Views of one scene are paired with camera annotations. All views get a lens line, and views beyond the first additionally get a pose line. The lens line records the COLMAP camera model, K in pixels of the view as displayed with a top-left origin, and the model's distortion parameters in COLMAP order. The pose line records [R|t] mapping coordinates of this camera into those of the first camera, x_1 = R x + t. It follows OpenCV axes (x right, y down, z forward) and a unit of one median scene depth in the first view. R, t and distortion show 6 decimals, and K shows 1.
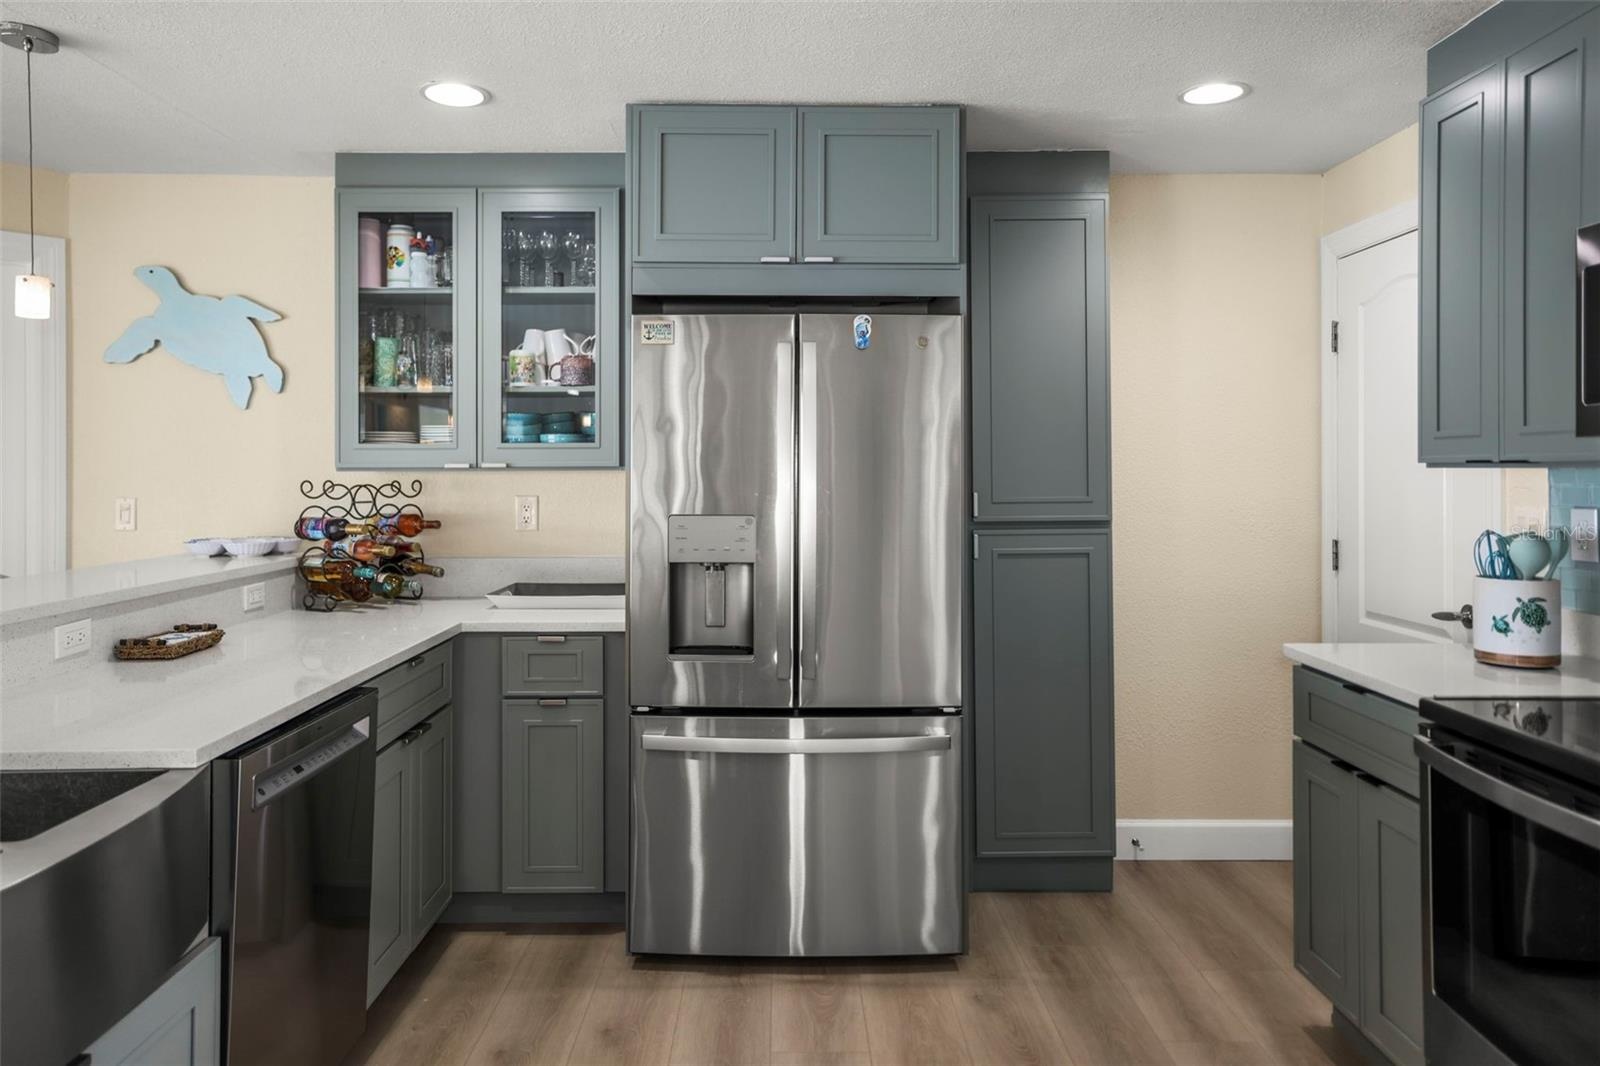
lens RADIAL K [[1110.5, 0, 796.2], [0, 1110.5, 463.0], [0, 0, 1]] dist [0.003095, 0.001356]
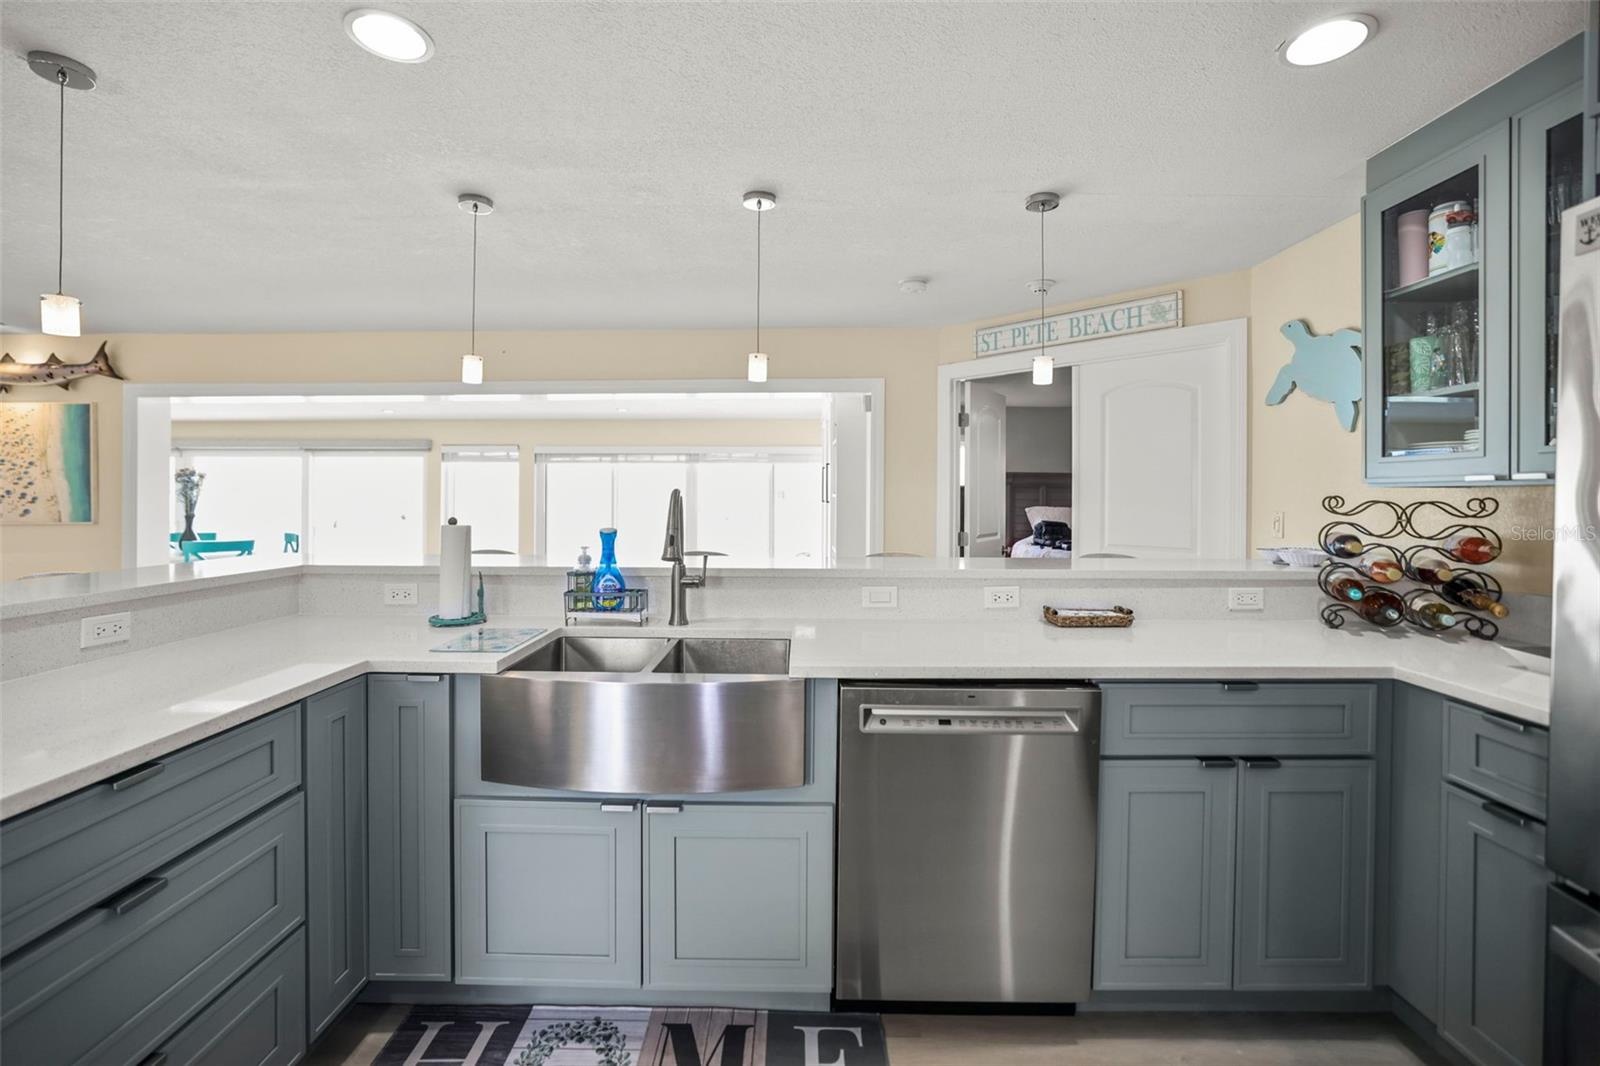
lens RADIAL K [[687.3, 0, 793.5], [0, 687.3, 500.3], [0, 0, 1]] dist [-0.040297, 0.011608]
pose [[-0.025326, 0.001317, -0.999678, 0.182480], [-0.000228, 0.999999, 0.001324, 0.017883], [0.999679, 0.000262, -0.025326, 0.508662]]
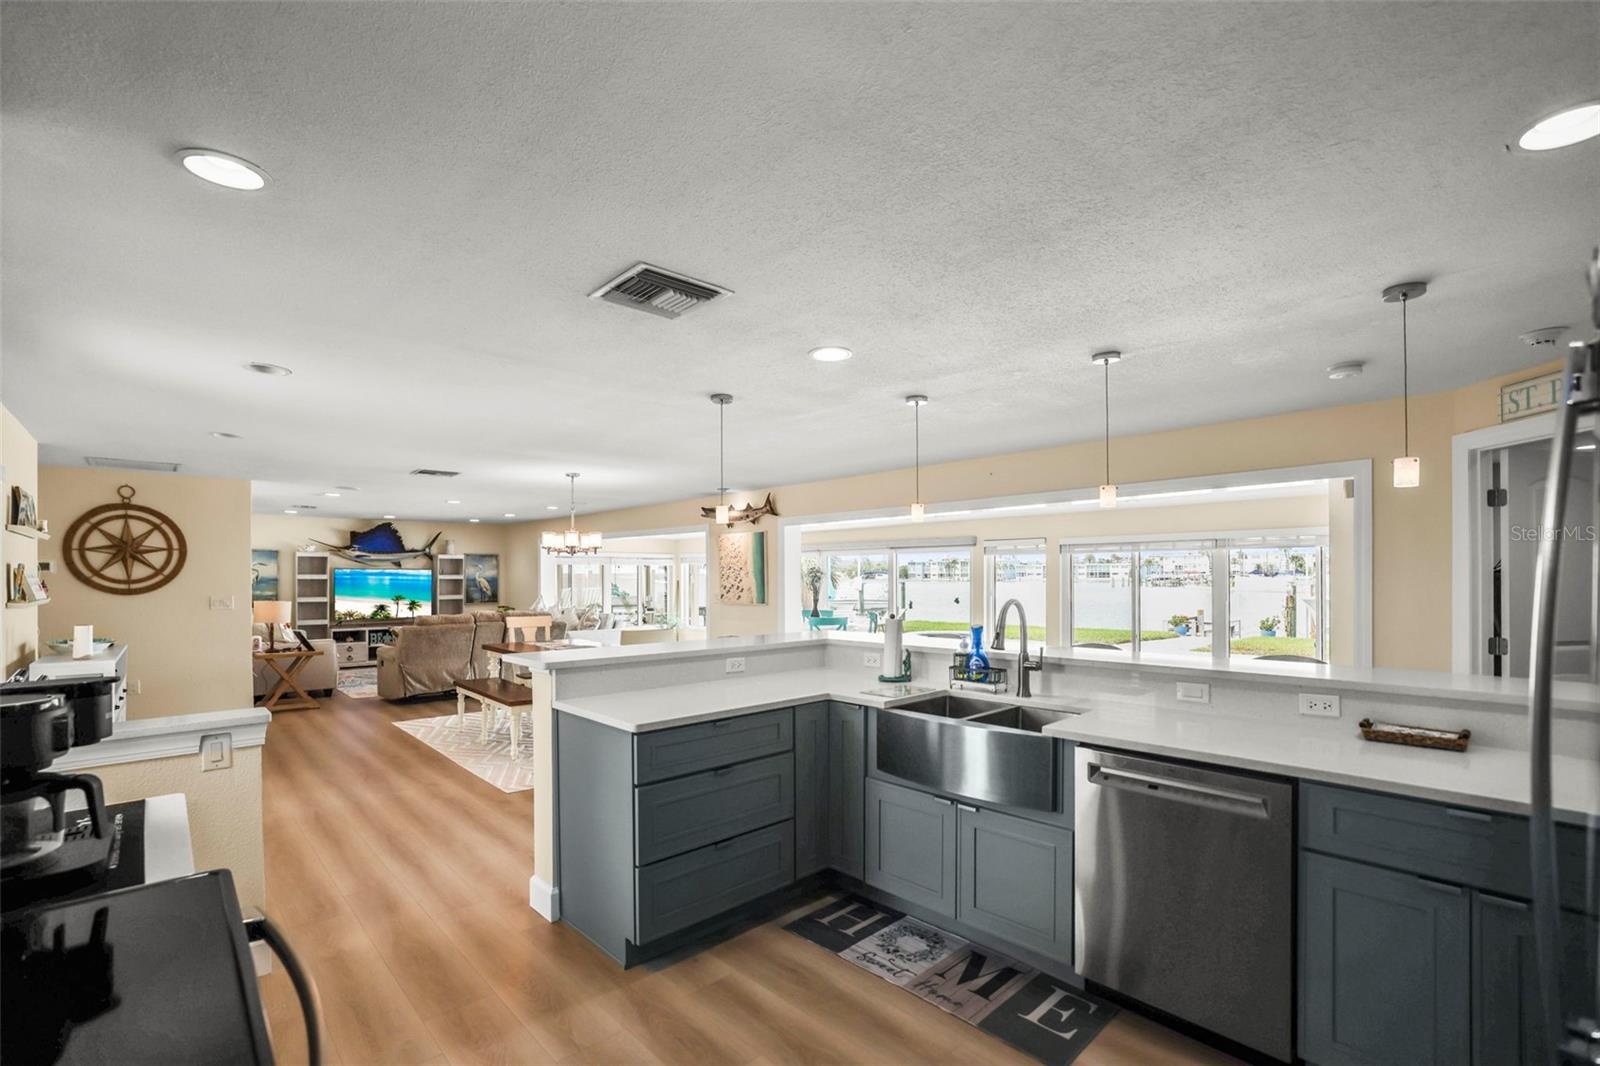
lens RADIAL K [[700.1, 0, 793.8], [0, 700.1, 576.9], [0, 0, 1]] dist [-0.050034, 0.000109]
pose [[-0.740678, 0.001601, -0.671858, 0.360698], [0.006164, 0.999971, -0.004412, -0.016238], [0.671831, -0.007409, -0.740667, 0.844912]]
